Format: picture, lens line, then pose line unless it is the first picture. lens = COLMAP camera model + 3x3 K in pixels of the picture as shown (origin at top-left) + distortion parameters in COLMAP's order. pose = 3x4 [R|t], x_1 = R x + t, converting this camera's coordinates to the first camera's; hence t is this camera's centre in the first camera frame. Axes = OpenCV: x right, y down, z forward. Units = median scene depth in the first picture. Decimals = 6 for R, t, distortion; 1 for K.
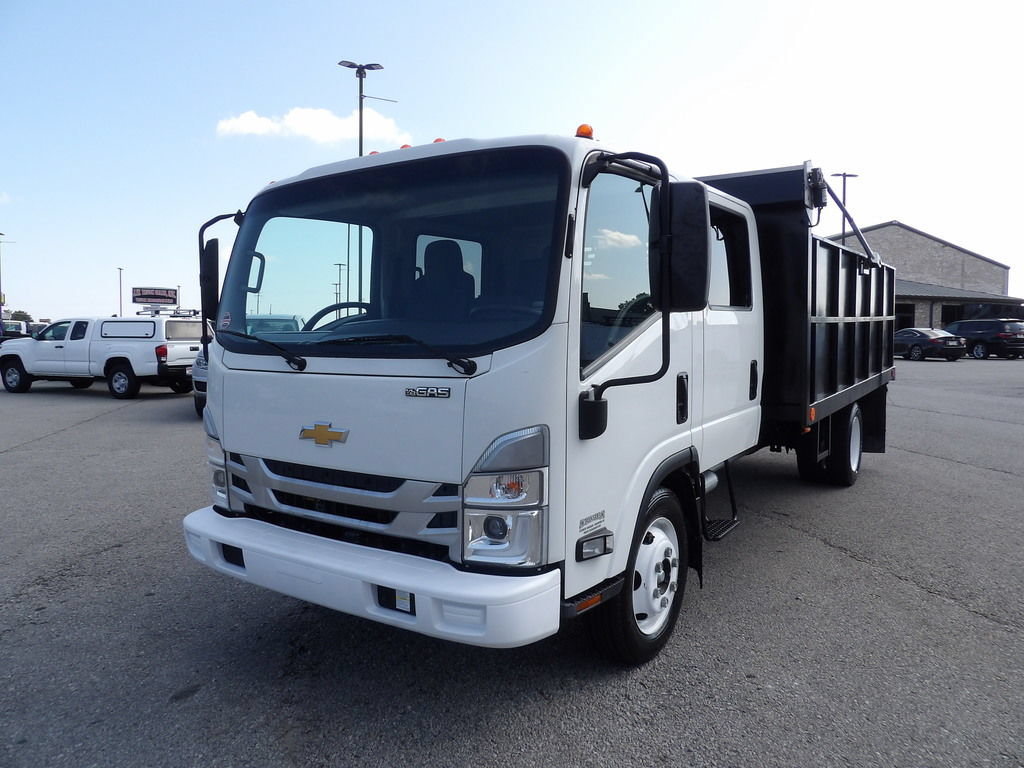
lens RADIAL K [[732.5, 0, 515.3], [0, 732.5, 378.8], [0, 0, 1]] dist [-0.034064, 0.047400]
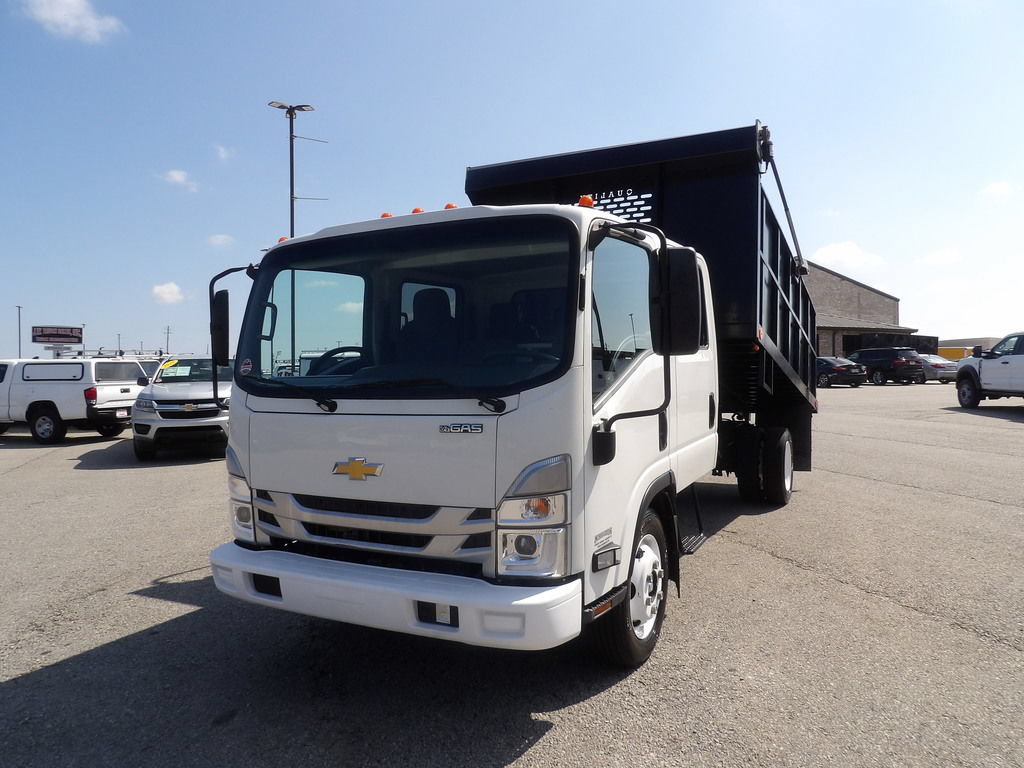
lens RADIAL K [[732.5, 0, 515.3], [0, 732.5, 378.8], [0, 0, 1]] dist [-0.034064, 0.047400]
pose [[0.993907, -0.018855, 0.108598, -0.125727], [0.023831, 0.998716, -0.044705, -0.005068], [-0.107615, 0.047021, 0.993080, -0.116196]]
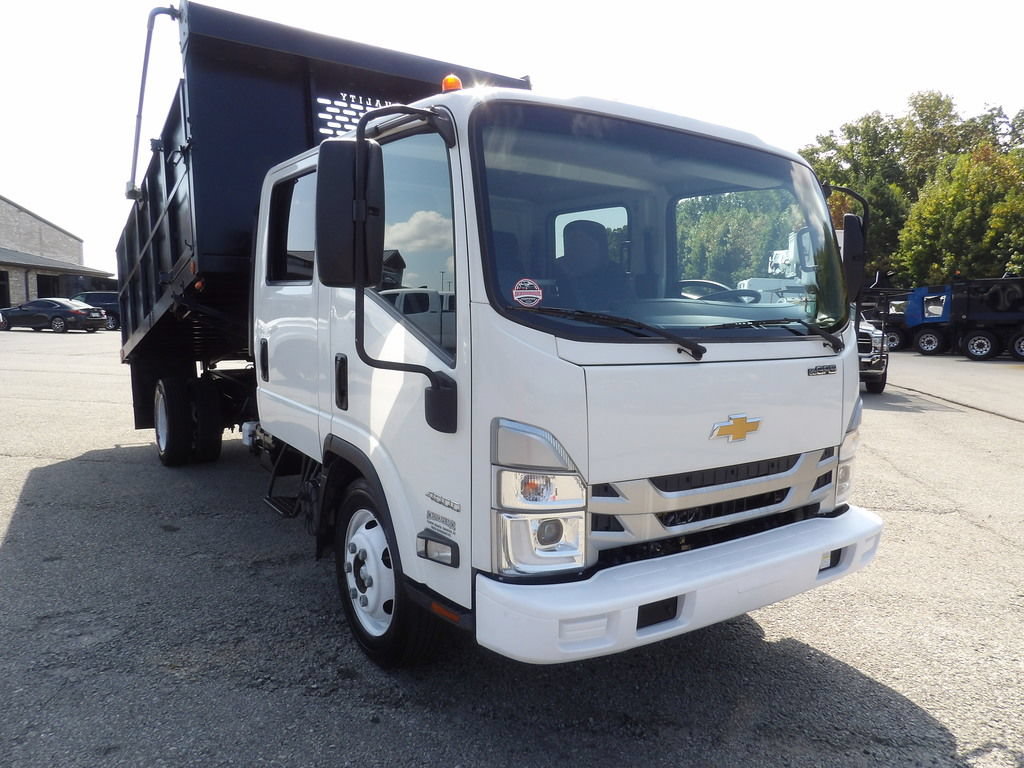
lens RADIAL K [[732.5, 0, 515.3], [0, 732.5, 378.8], [0, 0, 1]] dist [-0.034064, 0.047400]
pose [[0.372471, -0.075773, 0.924945, -1.055867], [0.038027, 0.997070, 0.066368, -0.049105], [-0.927264, 0.010452, 0.374261, 0.807148]]
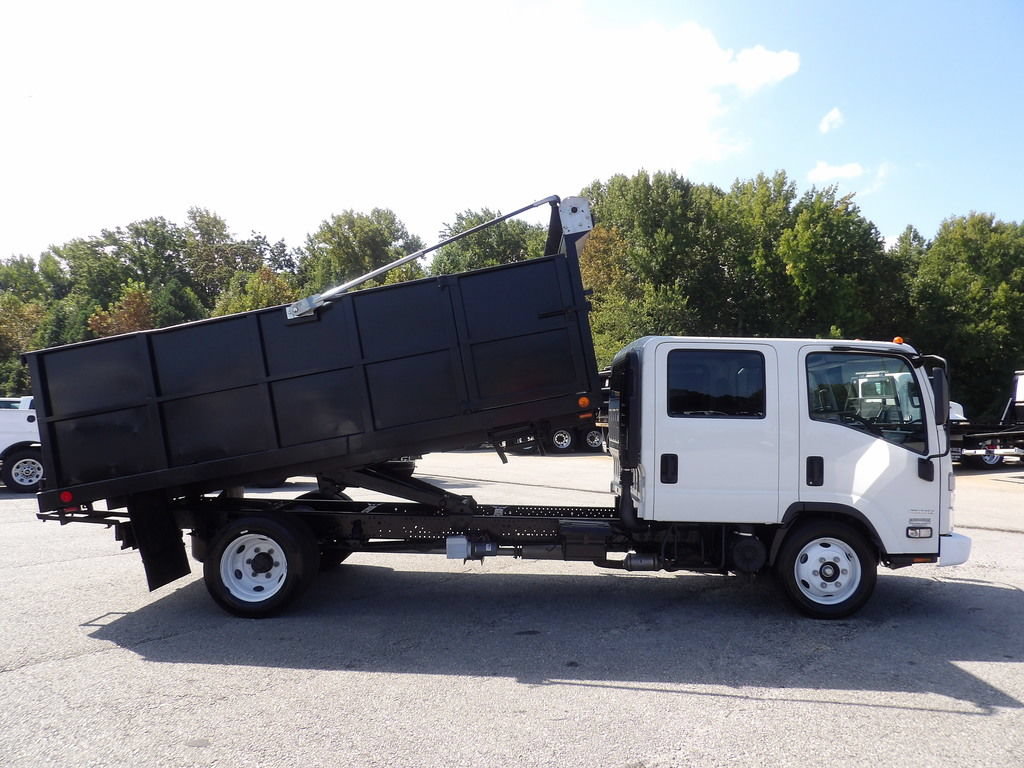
lens RADIAL K [[732.5, 0, 515.3], [0, 732.5, 378.8], [0, 0, 1]] dist [-0.034064, 0.047400]
pose [[-0.556225, 0.040713, 0.830034, -1.342943], [0.048366, 0.998692, -0.016575, -0.220363], [-0.829623, 0.030926, -0.557466, 2.938468]]
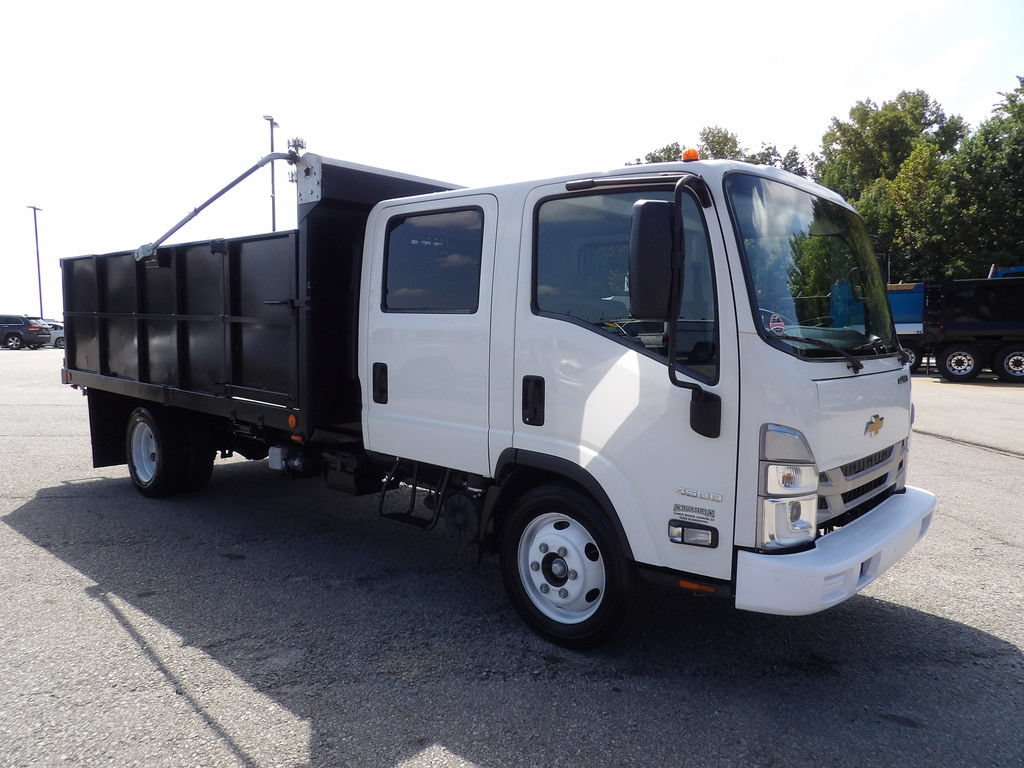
lens RADIAL K [[732.5, 0, 515.3], [0, 732.5, 378.8], [0, 0, 1]] dist [-0.034064, 0.047400]
pose [[0.132856, -0.063097, 0.989125, -1.318559], [0.050245, 0.997117, 0.056858, -0.084231], [-0.989861, 0.042145, 0.135643, 1.243933]]
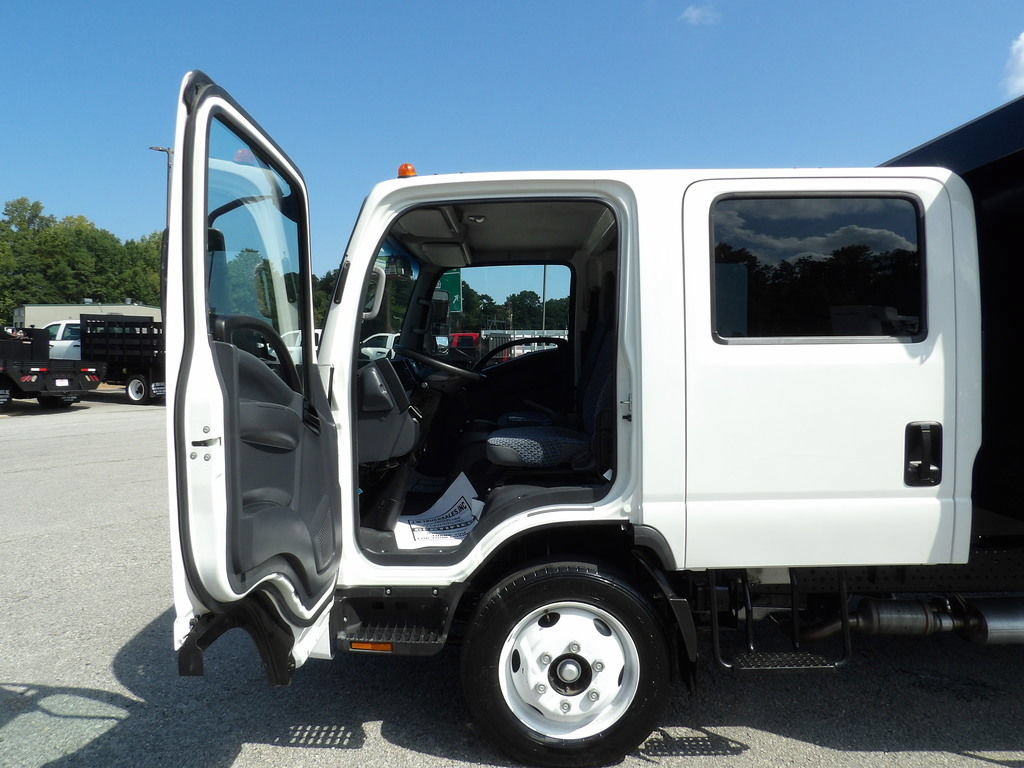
lens RADIAL K [[732.5, 0, 515.3], [0, 732.5, 378.8], [0, 0, 1]] dist [-0.034064, 0.047400]
pose [[0.557319, 0.031183, -0.829713, 0.838409], [-0.055602, 0.998453, 0.000177, -0.055038], [0.828435, 0.046035, 0.558191, 0.486672]]
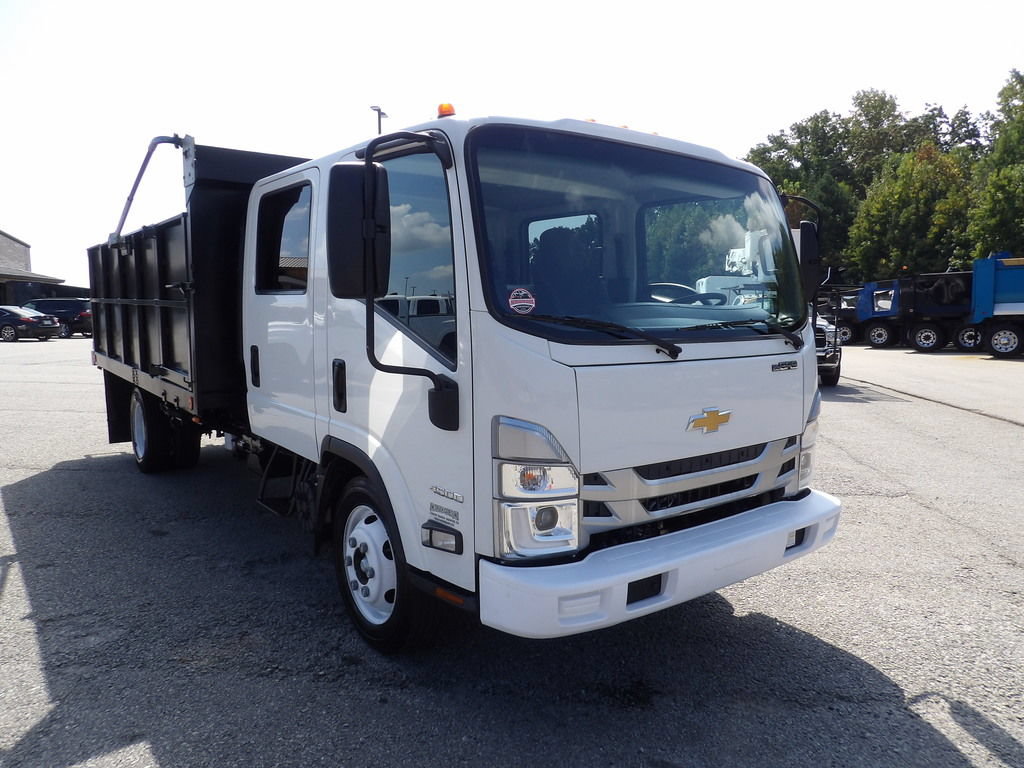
lens RADIAL K [[732.5, 0, 515.3], [0, 732.5, 378.8], [0, 0, 1]] dist [-0.034064, 0.047400]
pose [[0.321694, -0.083170, 0.943184, -1.129686], [0.055002, 0.996094, 0.069075, -0.056106], [-0.945245, 0.029656, 0.325012, 0.816499]]
